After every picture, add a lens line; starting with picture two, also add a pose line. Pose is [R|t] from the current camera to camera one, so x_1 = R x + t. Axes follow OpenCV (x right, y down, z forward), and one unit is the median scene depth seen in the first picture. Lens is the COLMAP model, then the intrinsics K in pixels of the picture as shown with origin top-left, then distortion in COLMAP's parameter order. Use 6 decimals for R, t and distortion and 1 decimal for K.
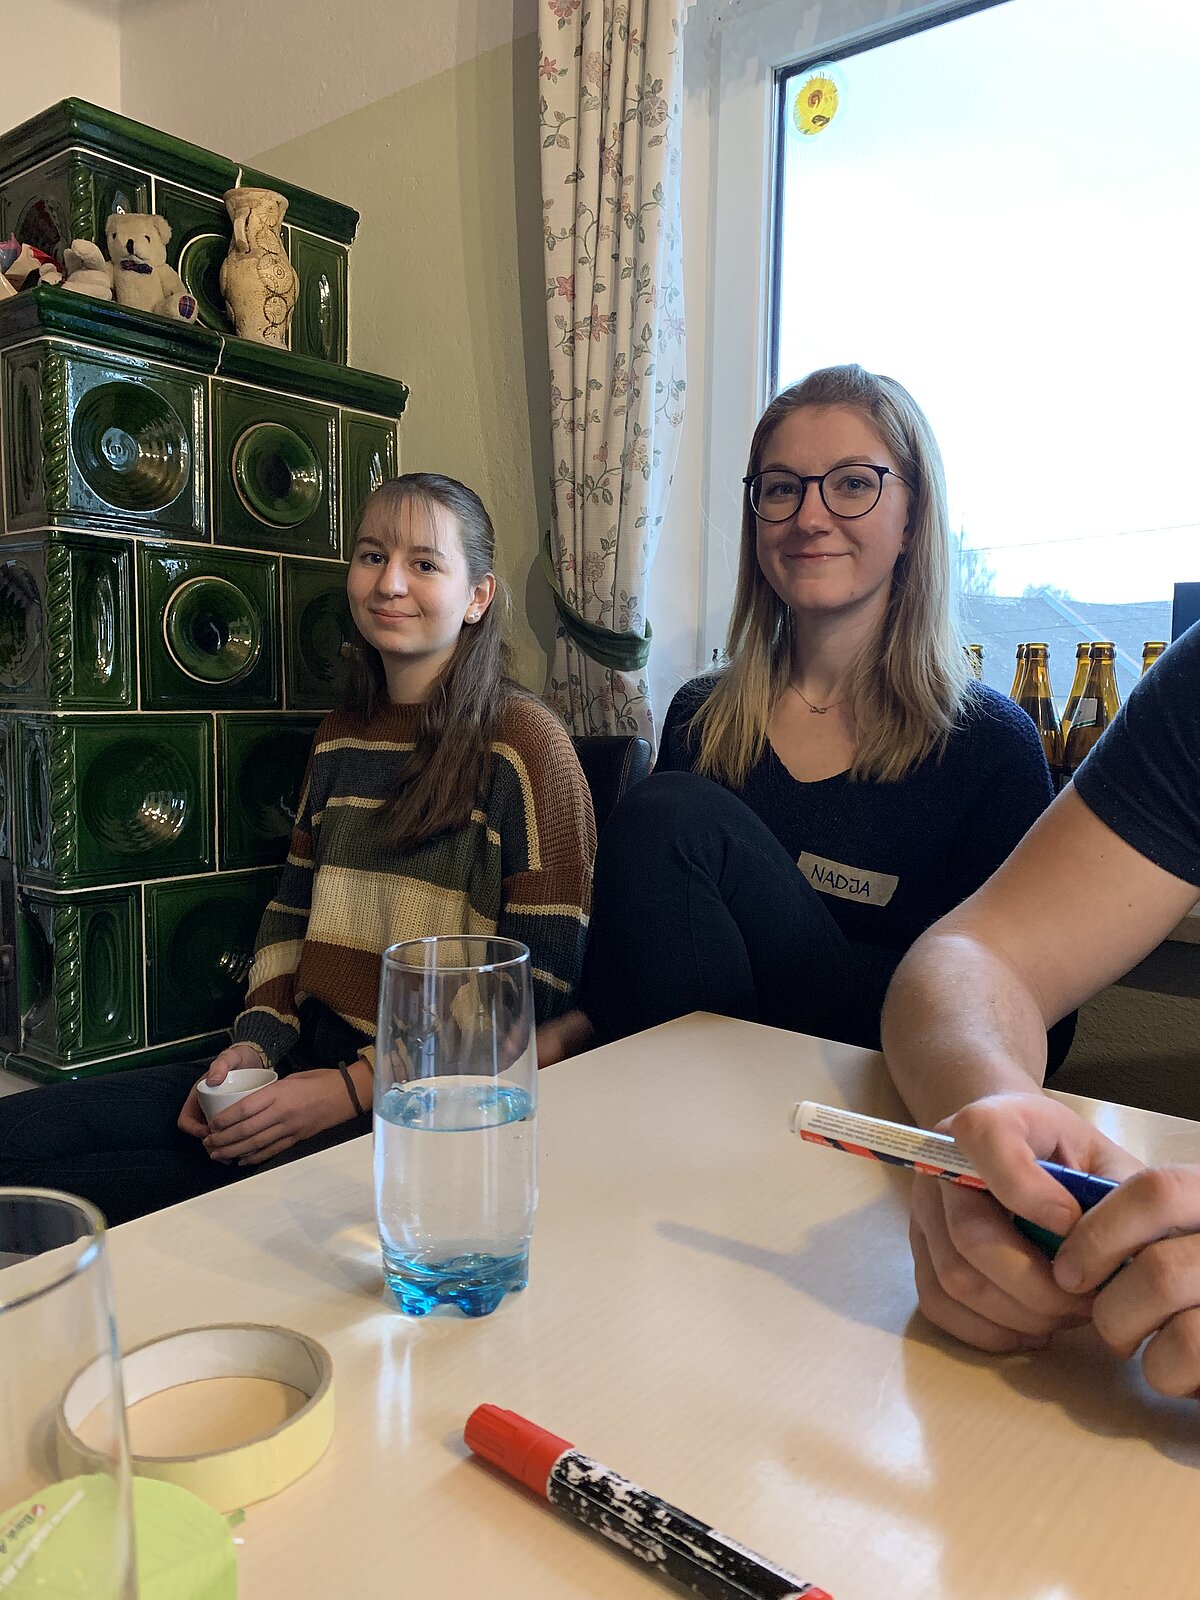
lens RADIAL K [[1210.2, 0, 600.0], [0, 1210.2, 800.0], [0, 0, 1]] dist [0.023401, 0.001063]
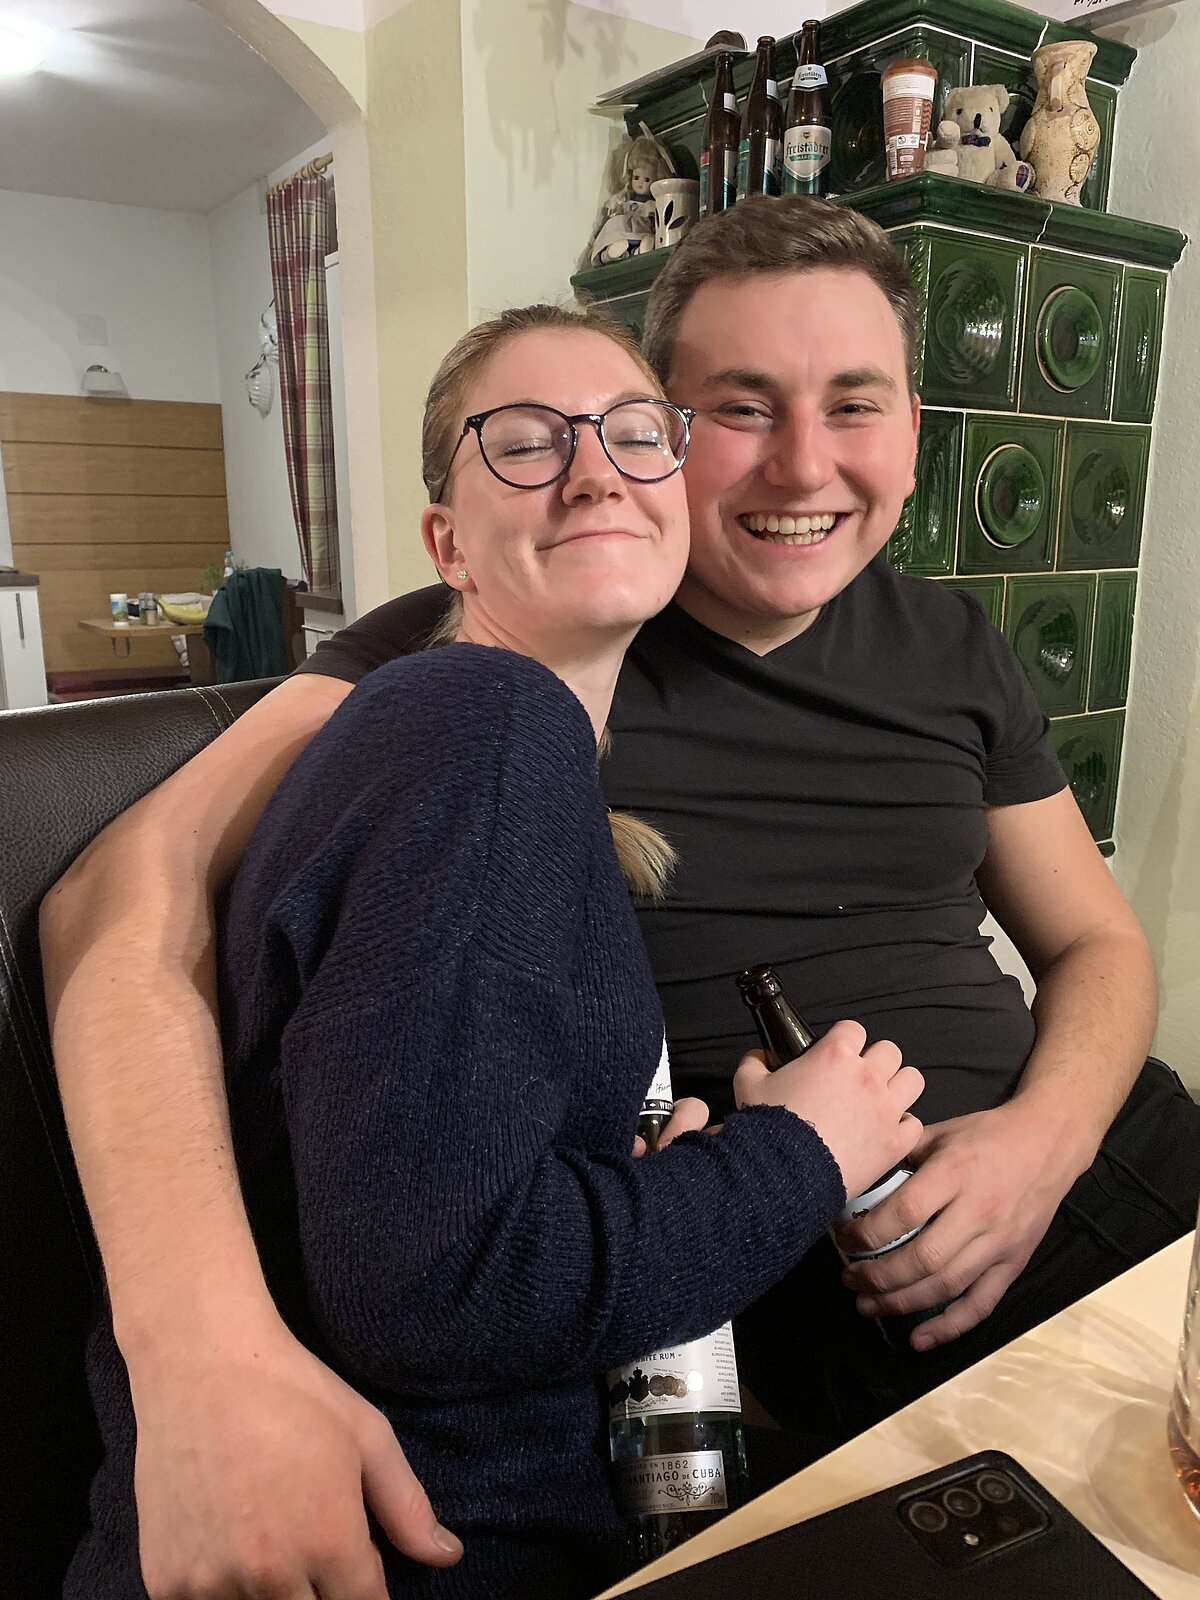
lens RADIAL K [[1206.5, 0, 598.2], [0, 1206.5, 797.7], [0, 0, 1]] dist [0.011752, -0.008966]
pose [[0.959240, 0.057991, -0.276578, -0.345026], [-0.019800, 0.990105, 0.138926, -0.019016], [0.281898, -0.127787, 0.950896, -0.130563]]
